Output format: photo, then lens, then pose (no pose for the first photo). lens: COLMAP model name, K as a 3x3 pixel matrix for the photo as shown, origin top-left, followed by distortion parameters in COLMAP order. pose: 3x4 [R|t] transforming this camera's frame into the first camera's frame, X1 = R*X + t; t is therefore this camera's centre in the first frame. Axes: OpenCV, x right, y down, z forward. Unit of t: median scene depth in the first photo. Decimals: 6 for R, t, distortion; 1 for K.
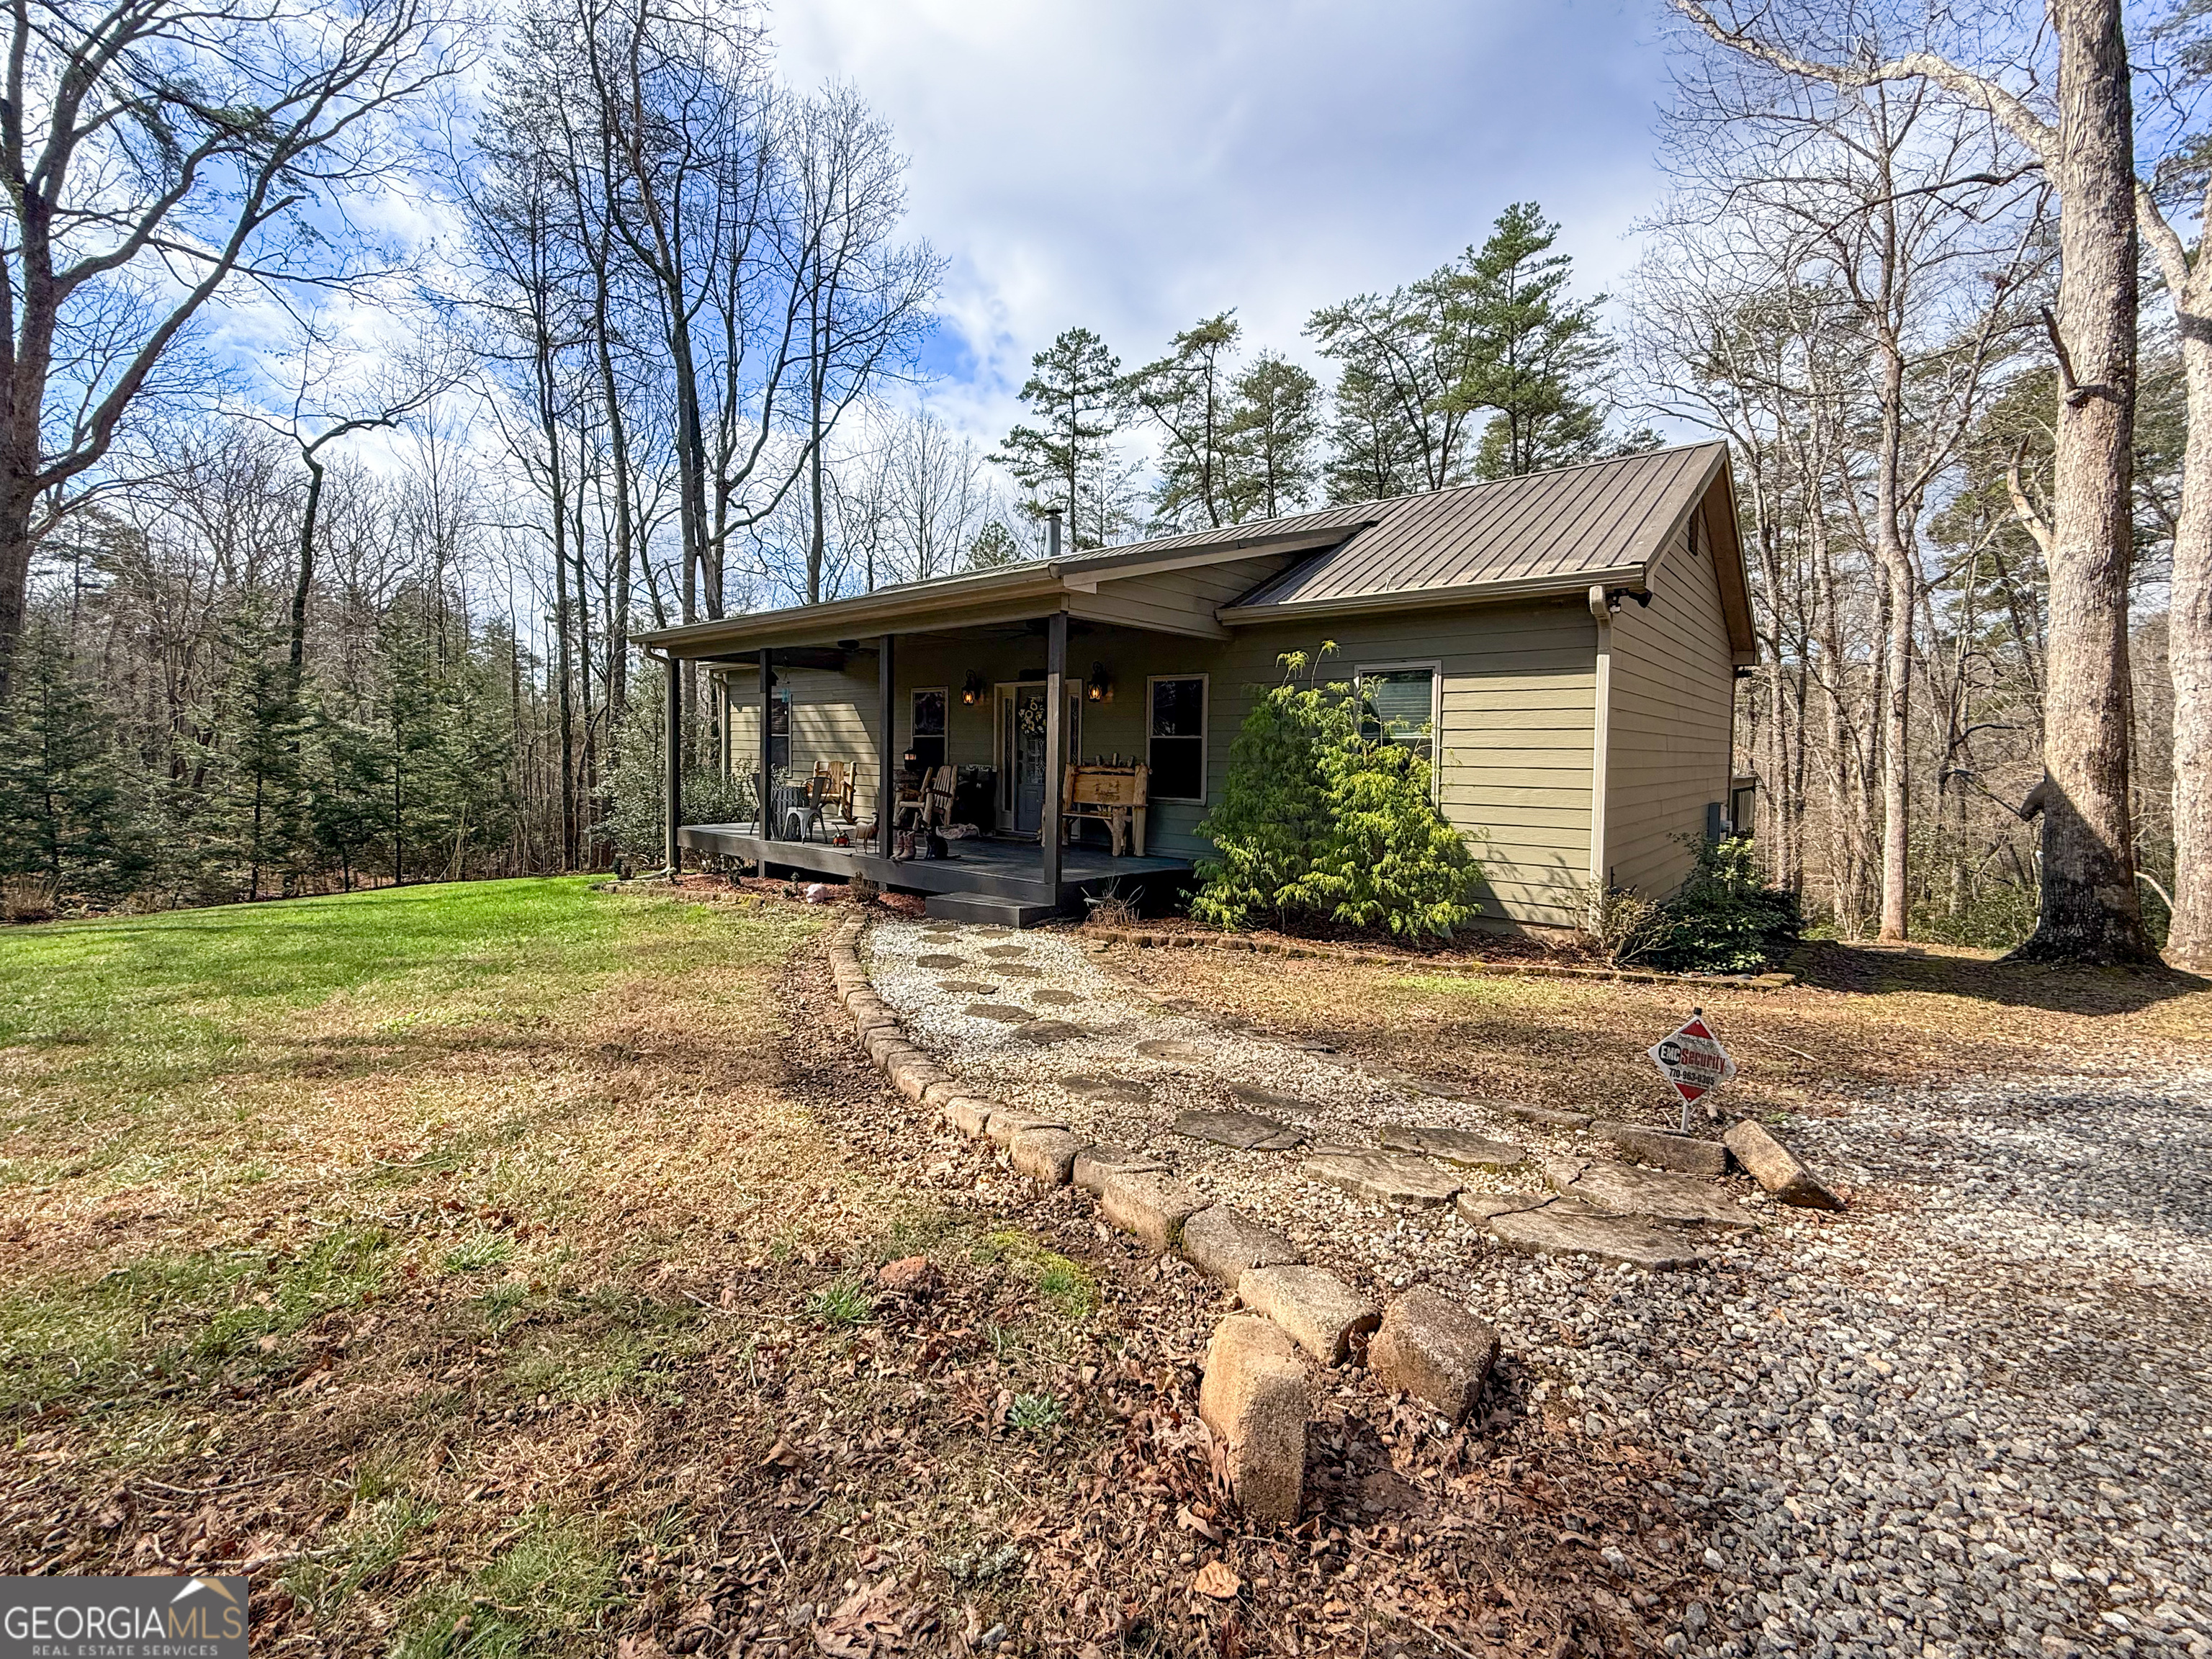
lens RADIAL K [[946.0, 0, 1093.7], [0, 946.0, 778.7], [0, 0, 1]] dist [-0.000054, 0.000188]
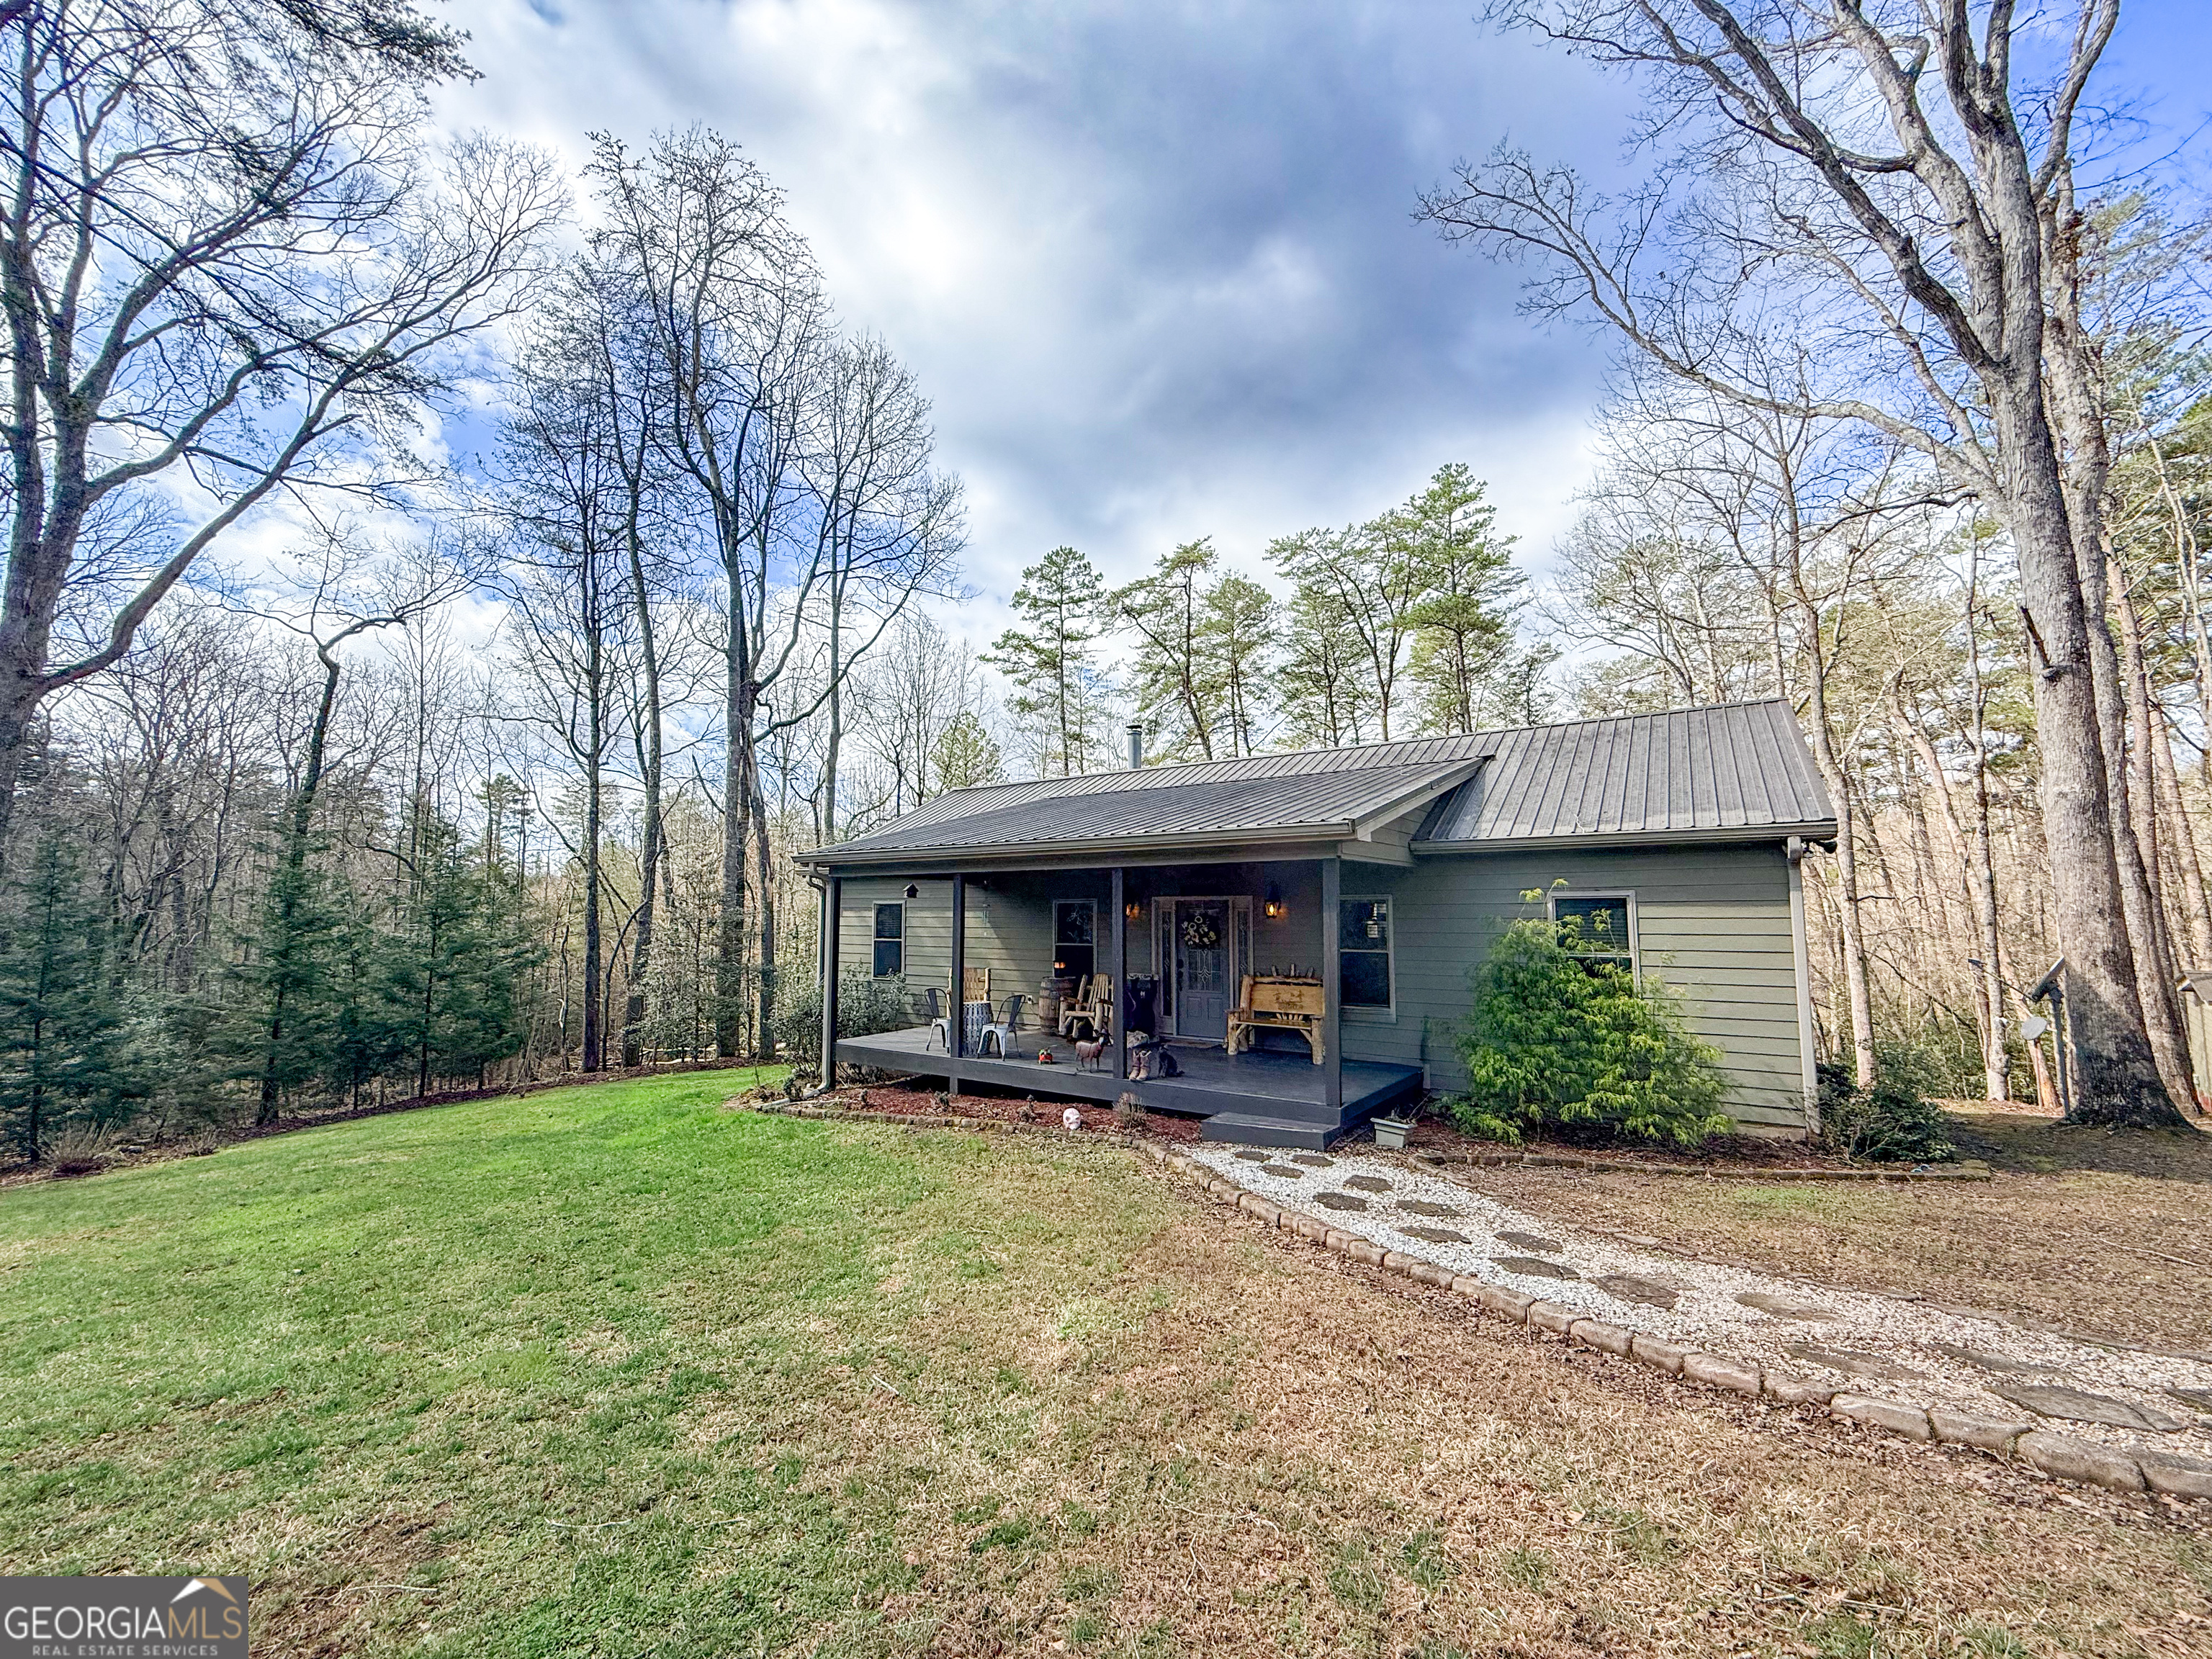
lens RADIAL K [[896.8, 0, 1098.0], [0, 896.8, 823.5], [0, 0, 1]] dist [-0.001993, 0.000827]
pose [[0.992190, -0.009513, 0.124369, -0.123078], [0.024761, 0.992266, -0.121633, -0.025701], [-0.122250, 0.123762, 0.984753, -0.005569]]
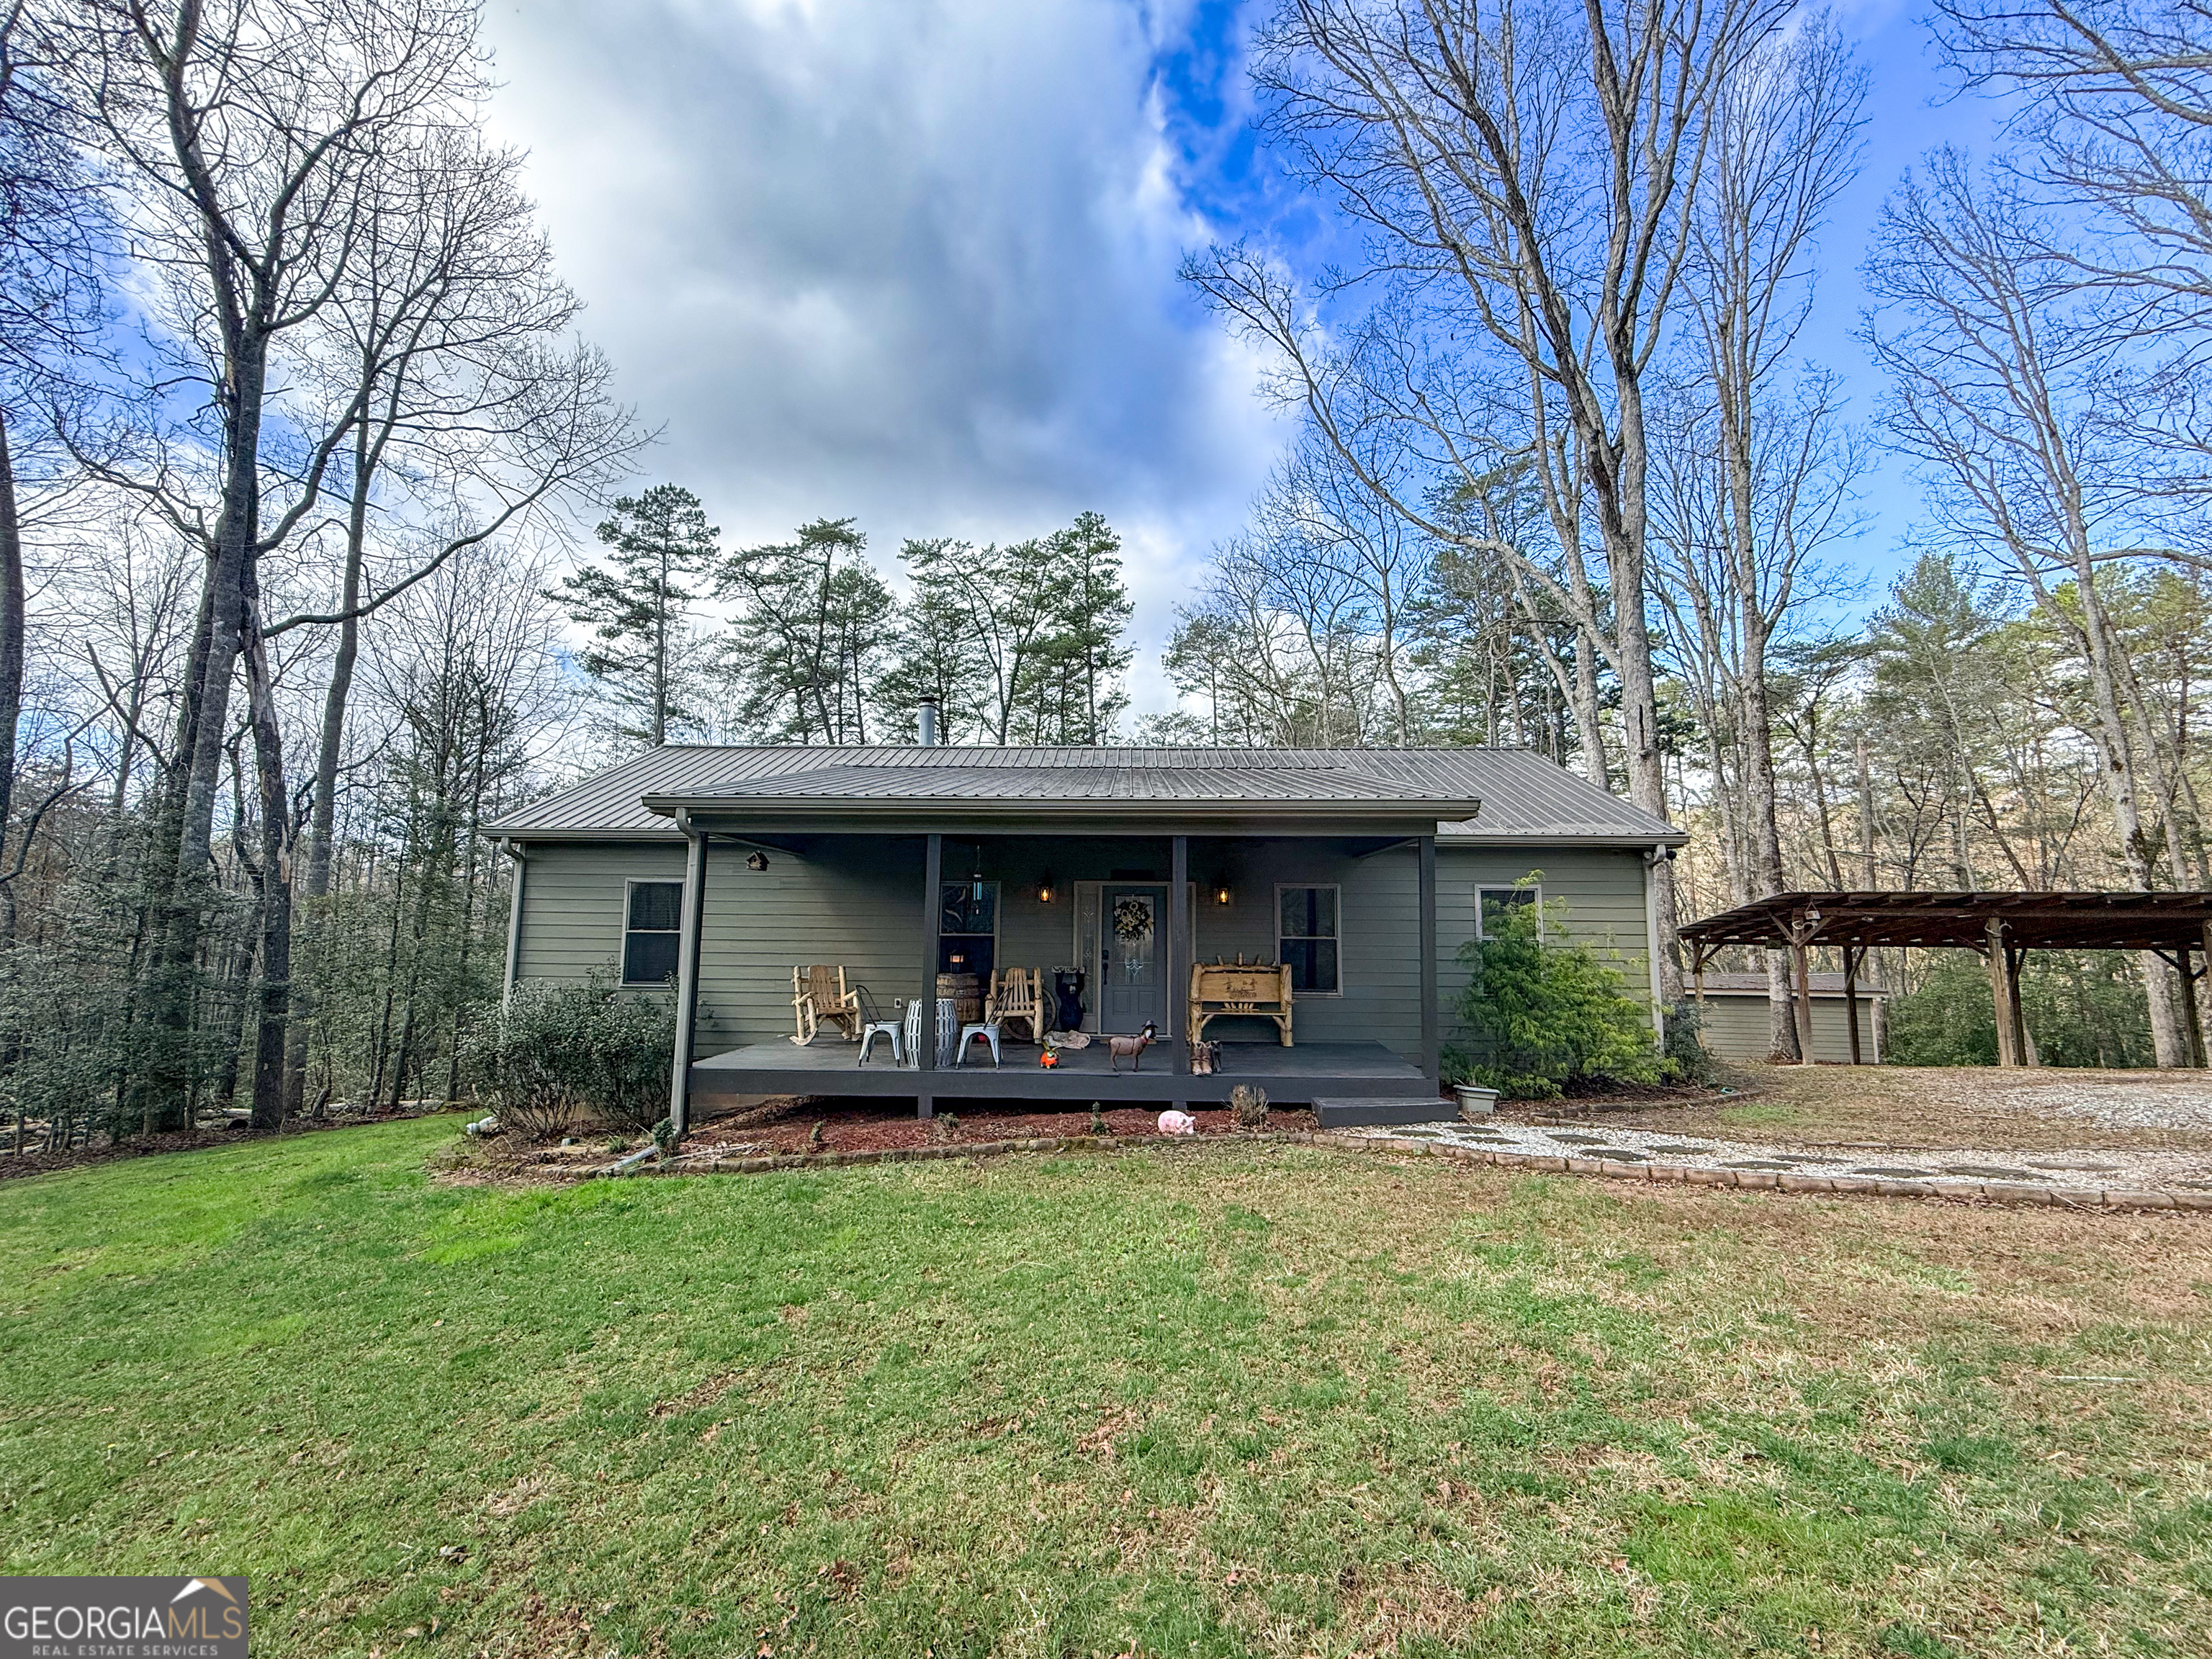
lens RADIAL K [[896.8, 0, 1069.5], [0, 896.8, 832.1], [0, 0, 1]] dist [-0.001993, 0.000827]
pose [[0.759587, 0.066949, 0.646951, -0.297658], [0.022860, 0.991325, -0.129427, -0.013294], [-0.650004, 0.113101, 0.751467, 0.129261]]
